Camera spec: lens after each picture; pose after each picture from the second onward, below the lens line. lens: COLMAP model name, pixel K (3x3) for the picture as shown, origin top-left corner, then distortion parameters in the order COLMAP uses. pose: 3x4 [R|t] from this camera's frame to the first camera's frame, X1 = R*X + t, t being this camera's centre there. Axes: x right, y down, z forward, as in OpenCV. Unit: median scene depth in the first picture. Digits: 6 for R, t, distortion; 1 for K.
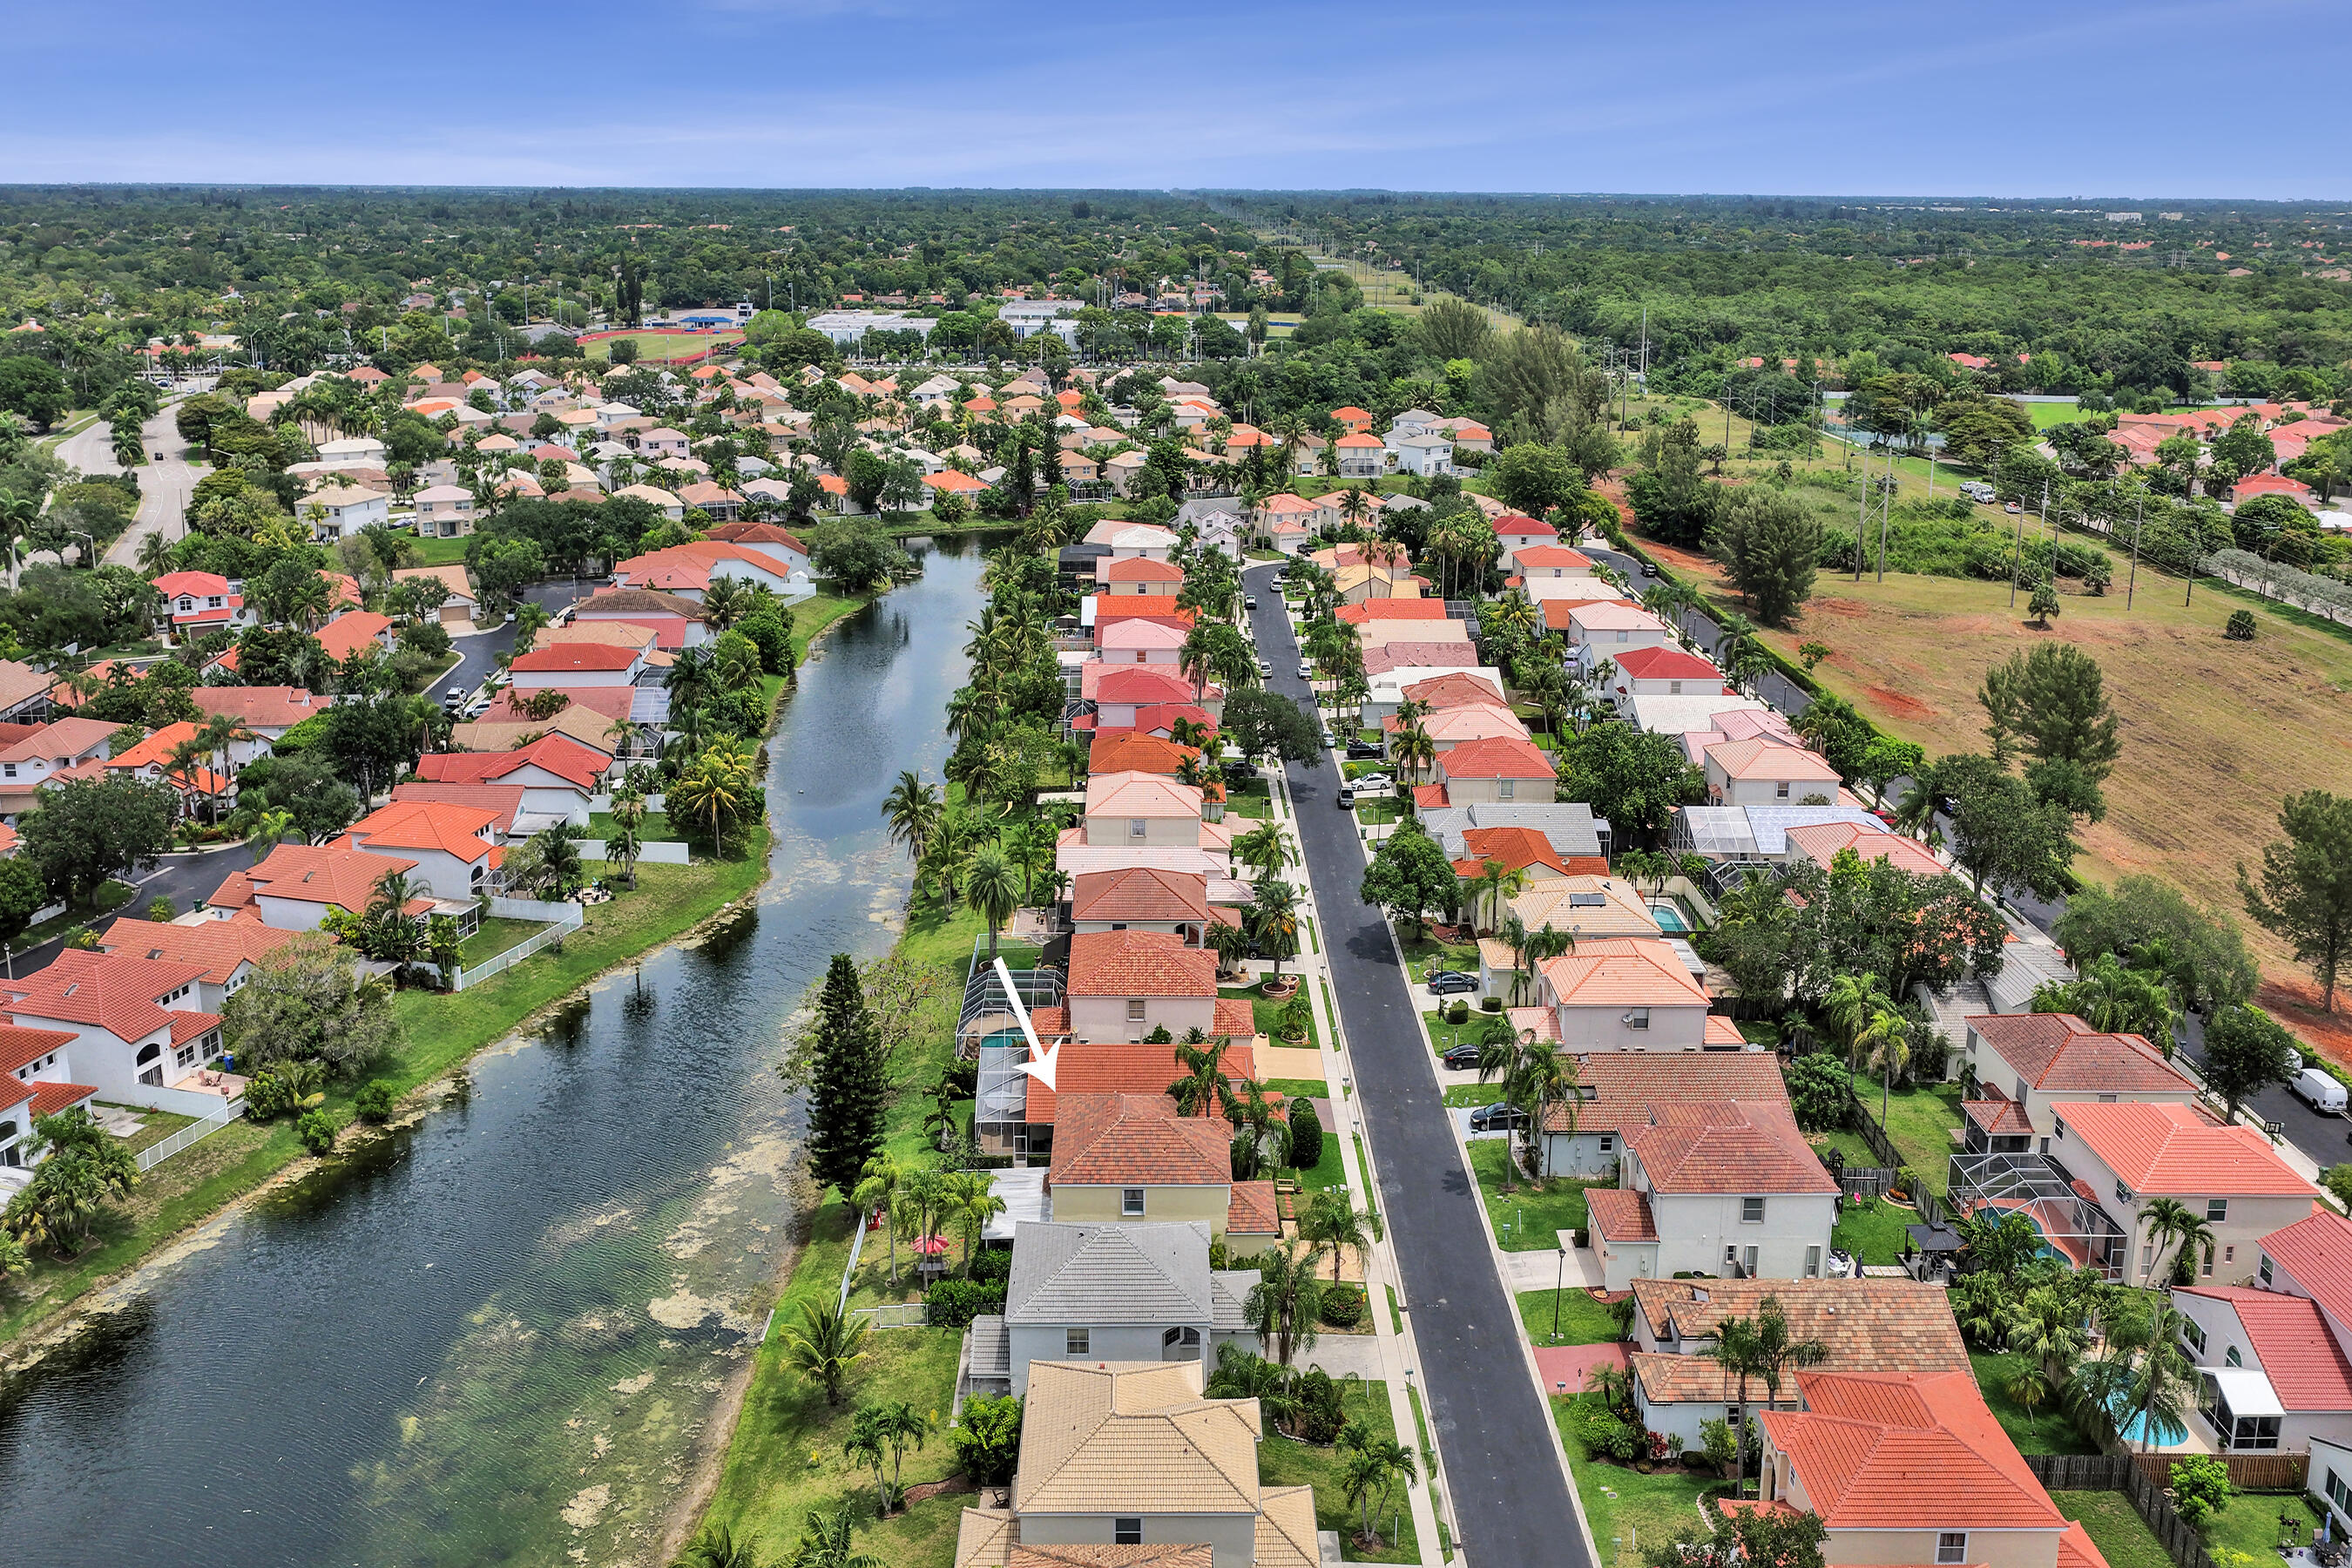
lens RADIAL K [[1893.9, 0, 1176.4], [0, 1893.9, 871.2], [0, 0, 1]] dist [-0.001262, 0.002232]
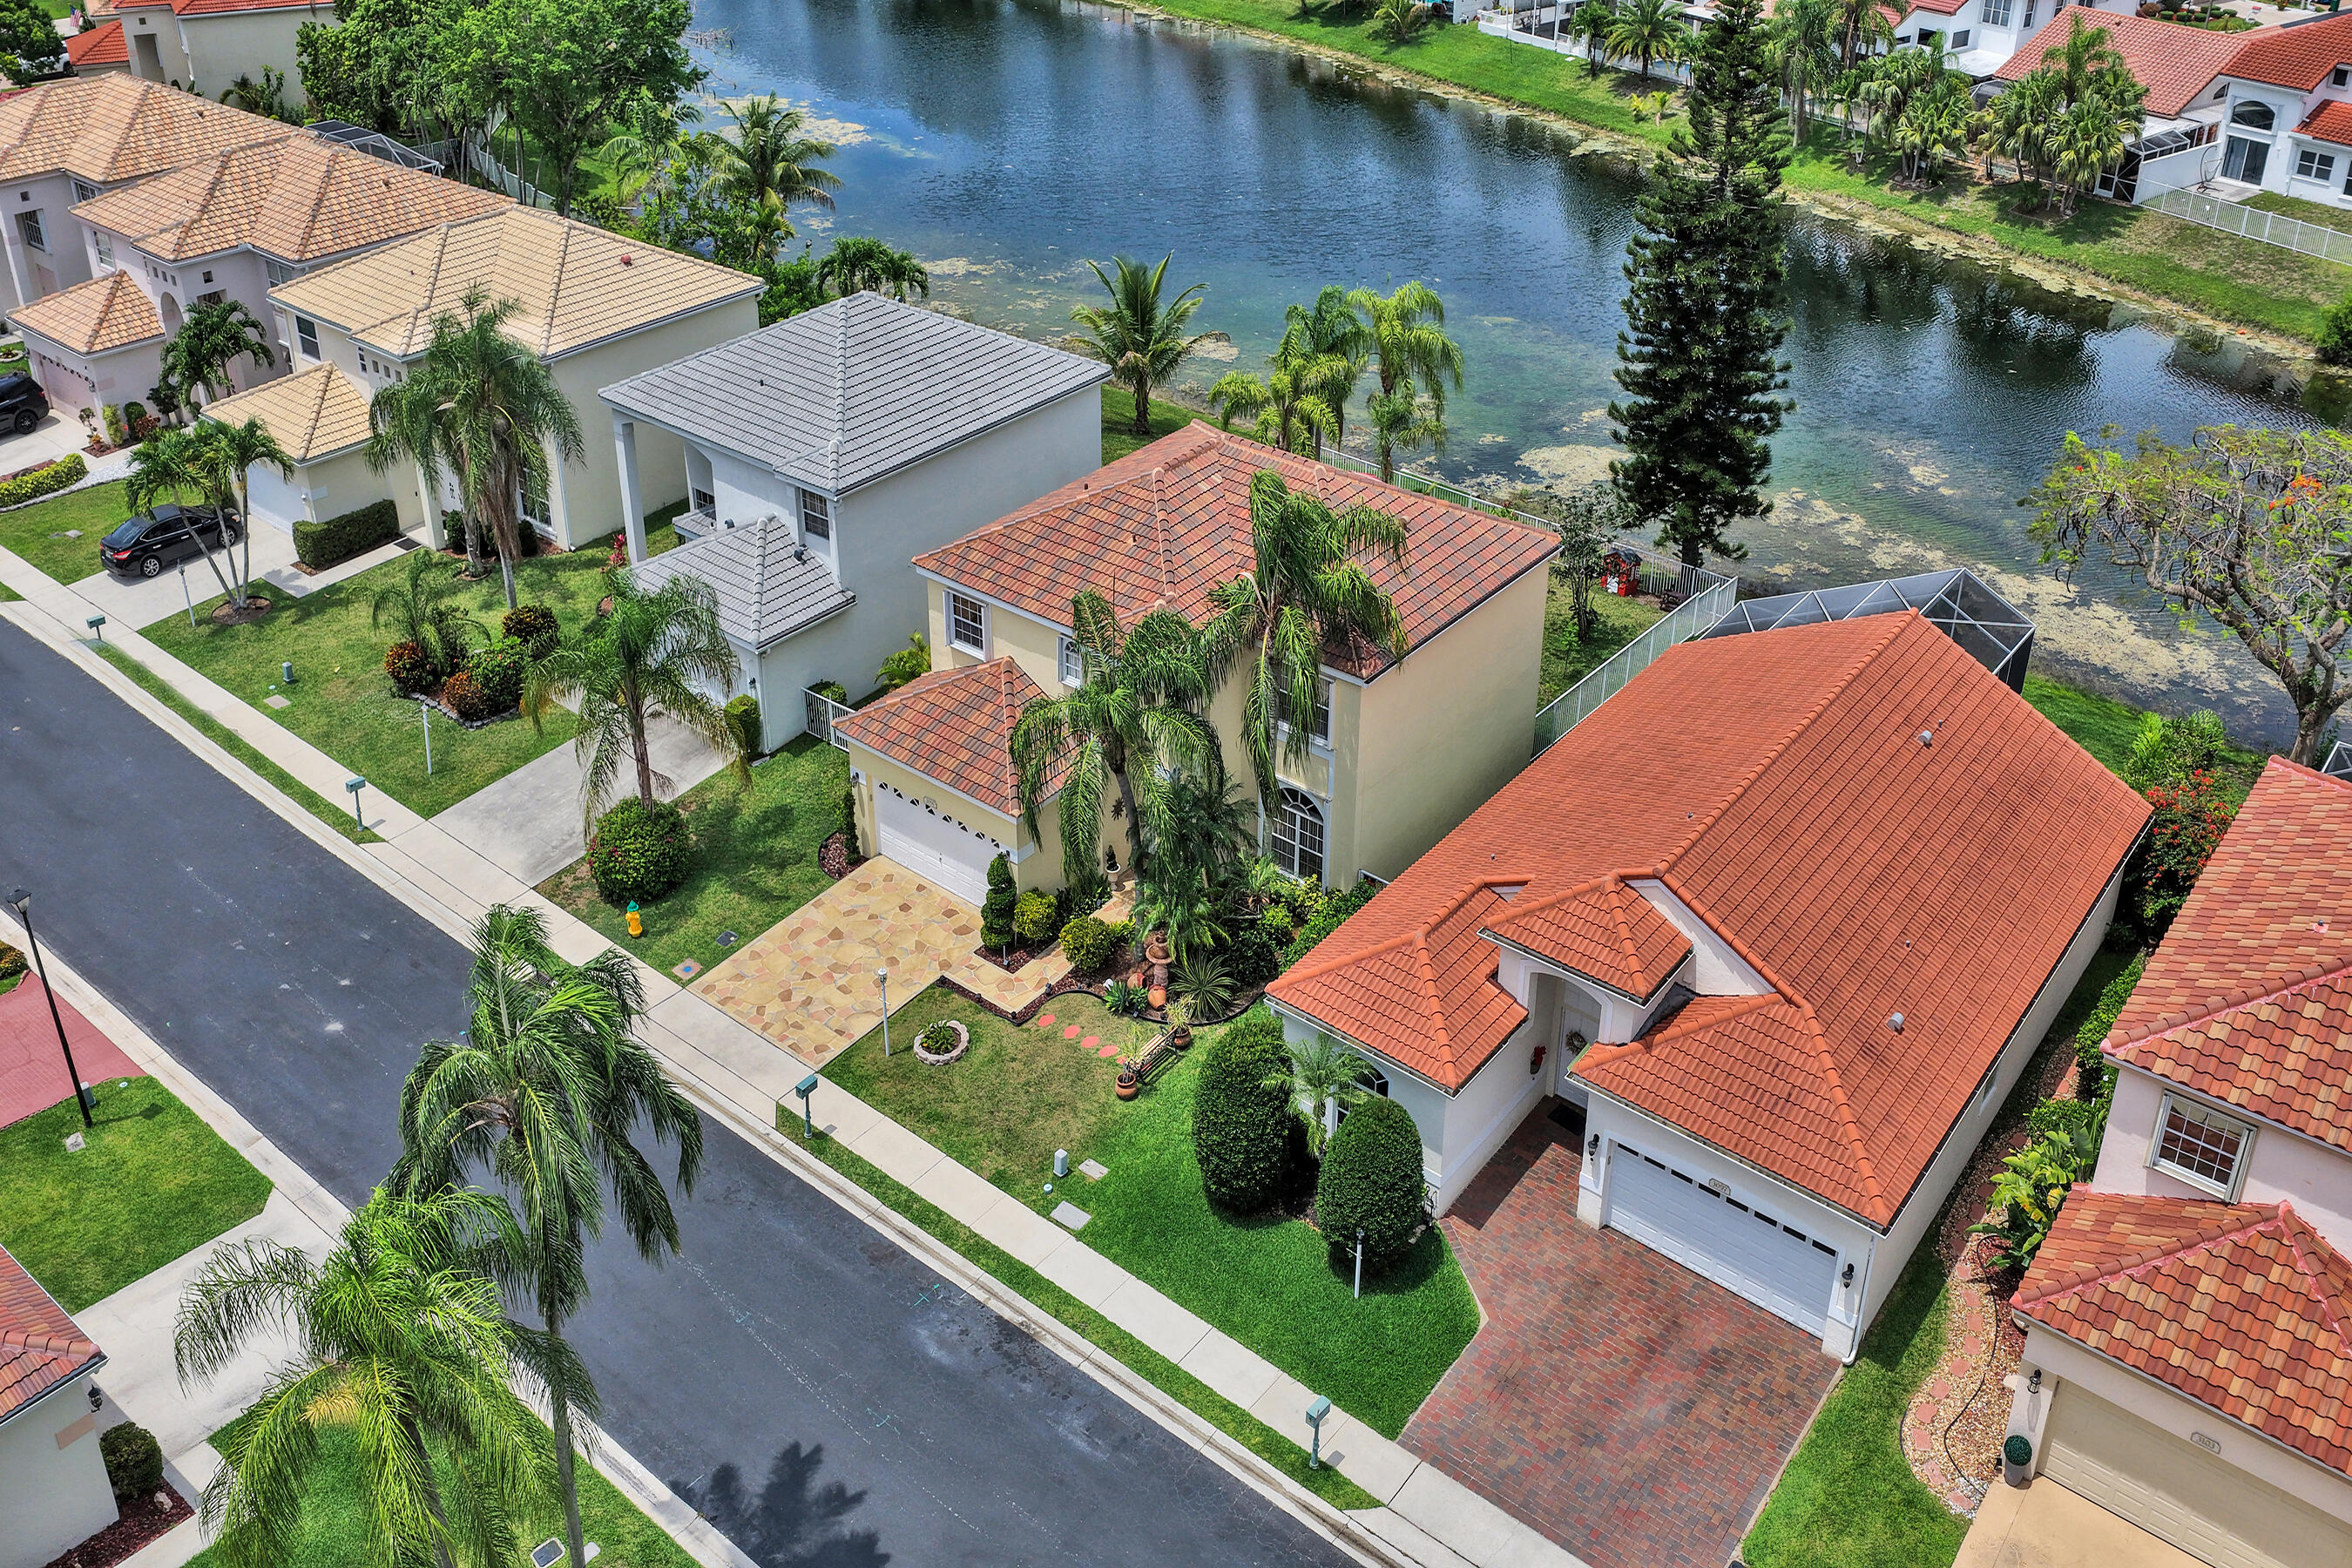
lens RADIAL K [[1933.2, 0, 1178.6], [0, 1933.2, 611.2], [0, 0, 1]] dist [-0.002246, 0.009866]
pose [[-0.637405, 0.360247, -0.681130, 0.191307], [-0.273348, 0.720763, 0.637009, -0.071454], [0.720414, 0.592218, -0.360945, 0.830126]]
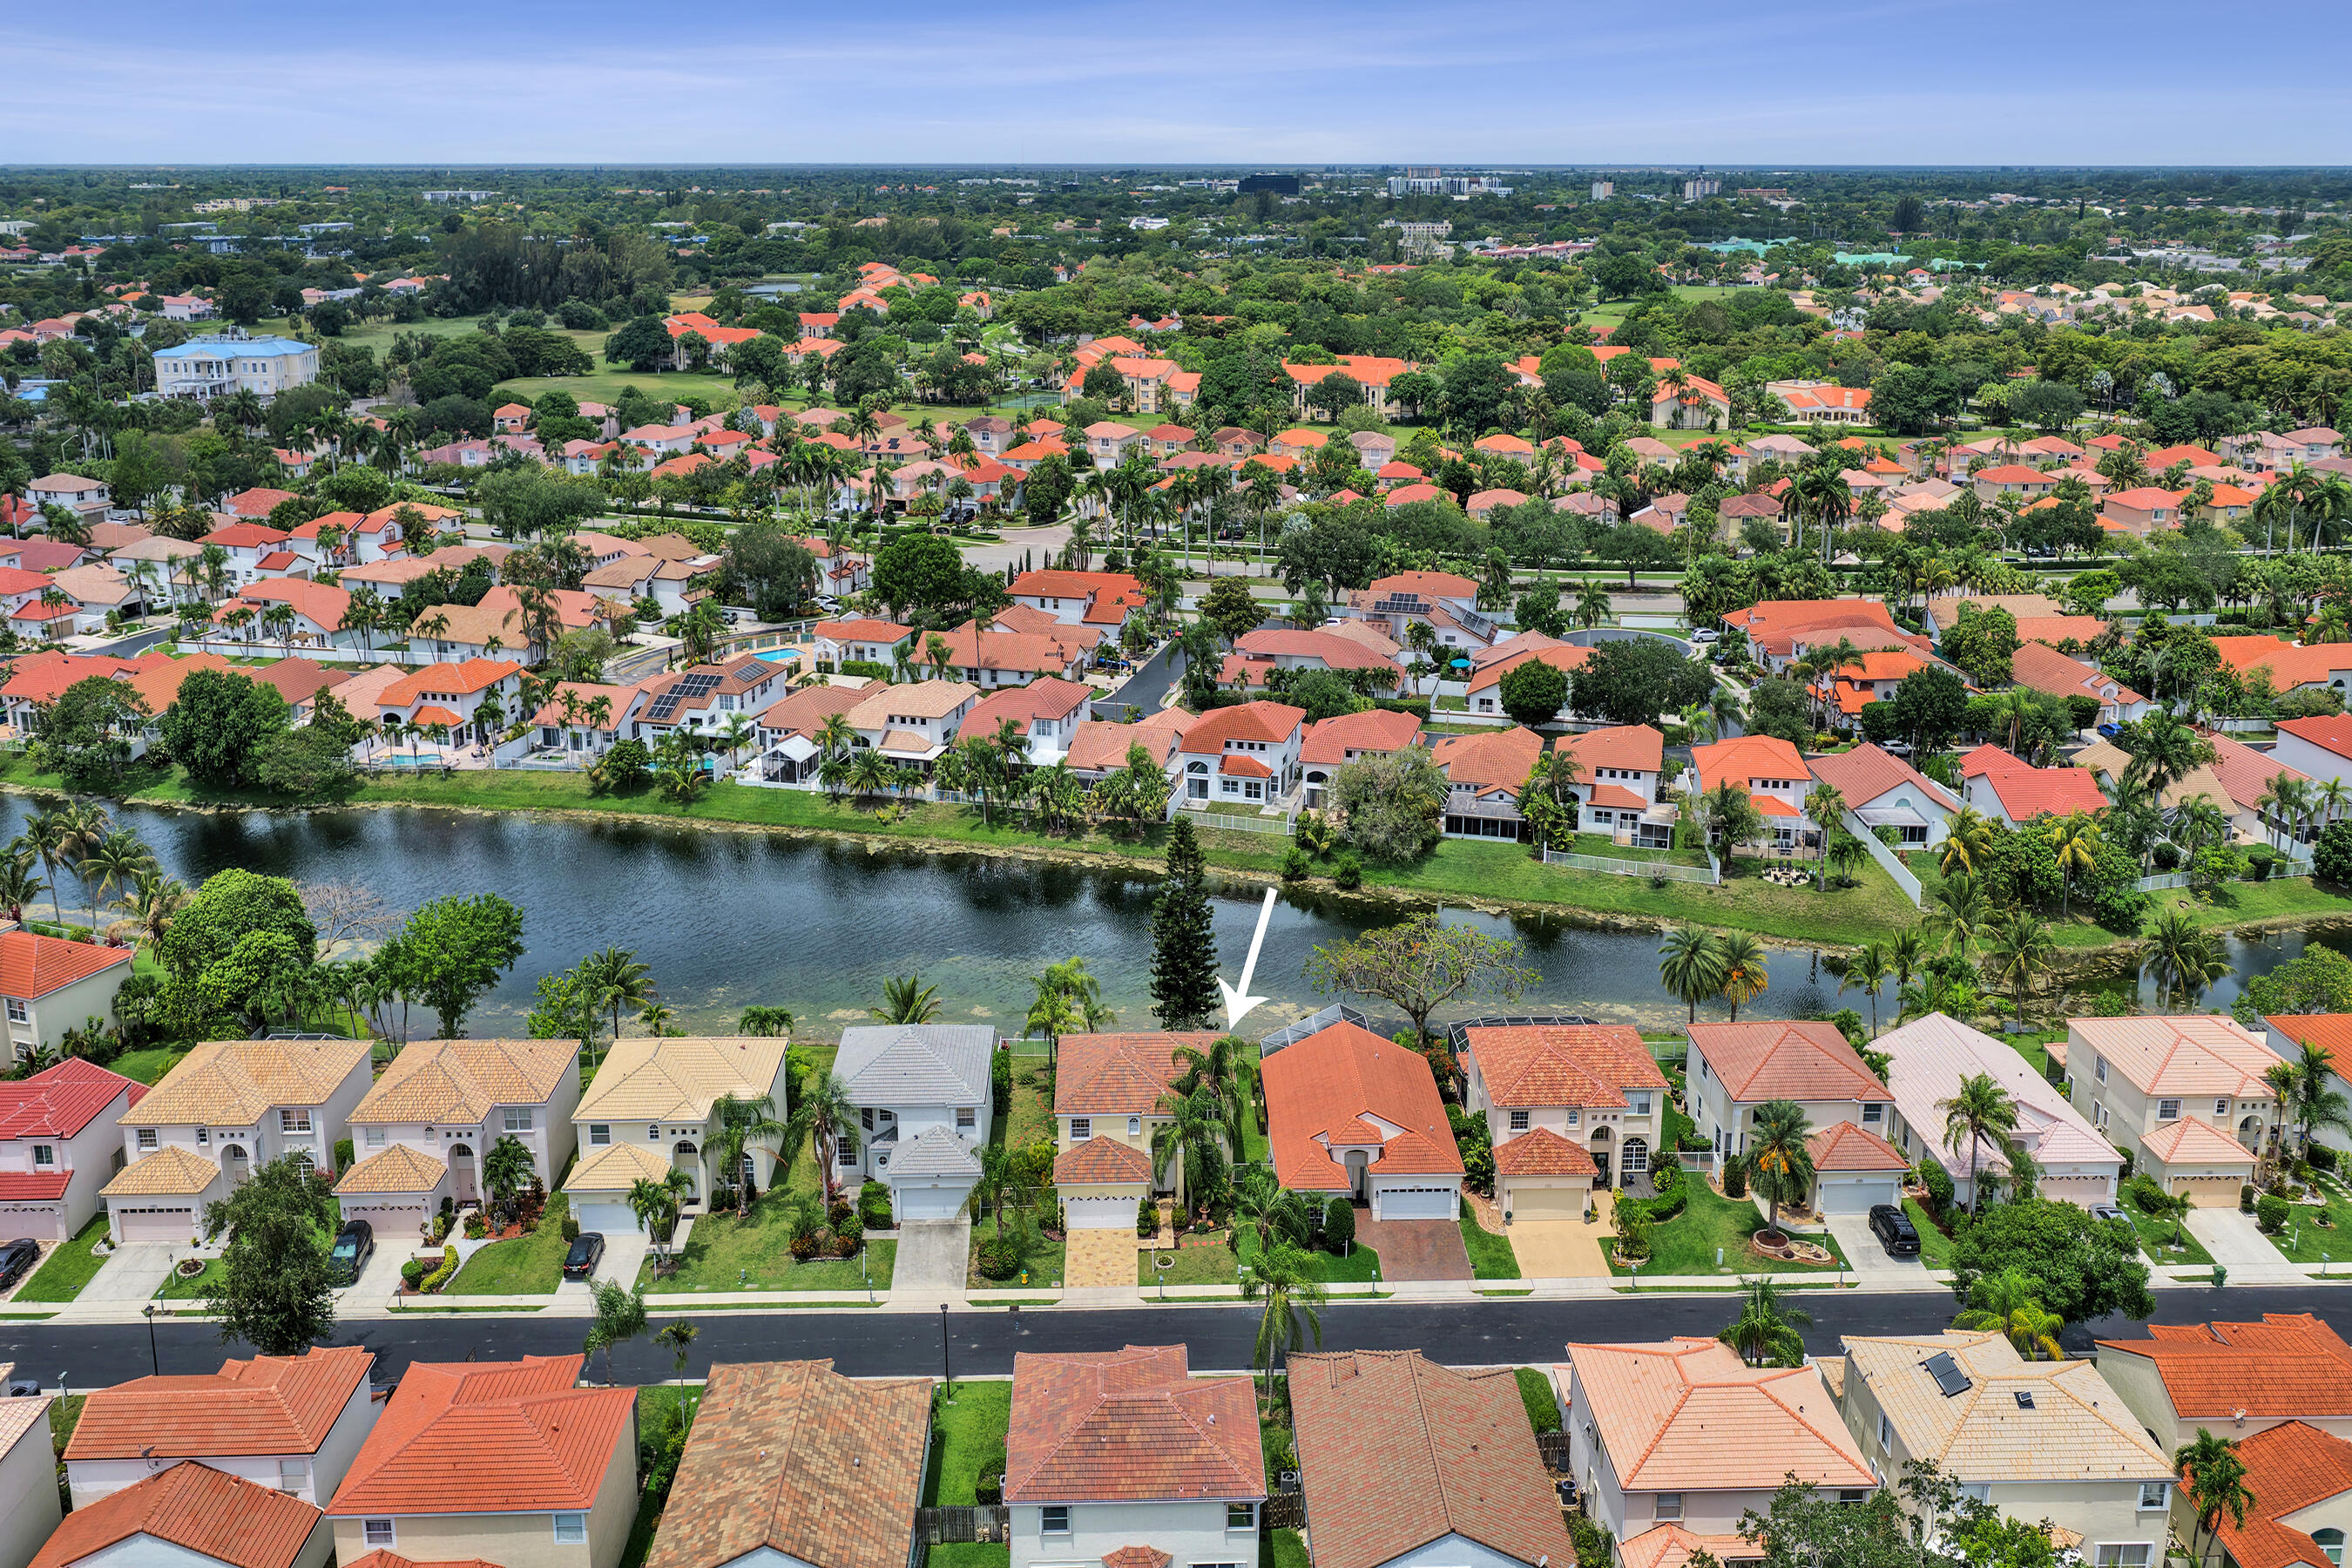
lens RADIAL K [[1868.4, 0, 1180.4], [0, 1868.4, 937.7], [0, 0, 1]] dist [-0.004843, 0.012548]
pose [[0.017720, 0.379380, -0.925071, 0.654604], [-0.343447, 0.871229, 0.350720, -0.210113], [0.939005, 0.311498, 0.145735, 0.615976]]
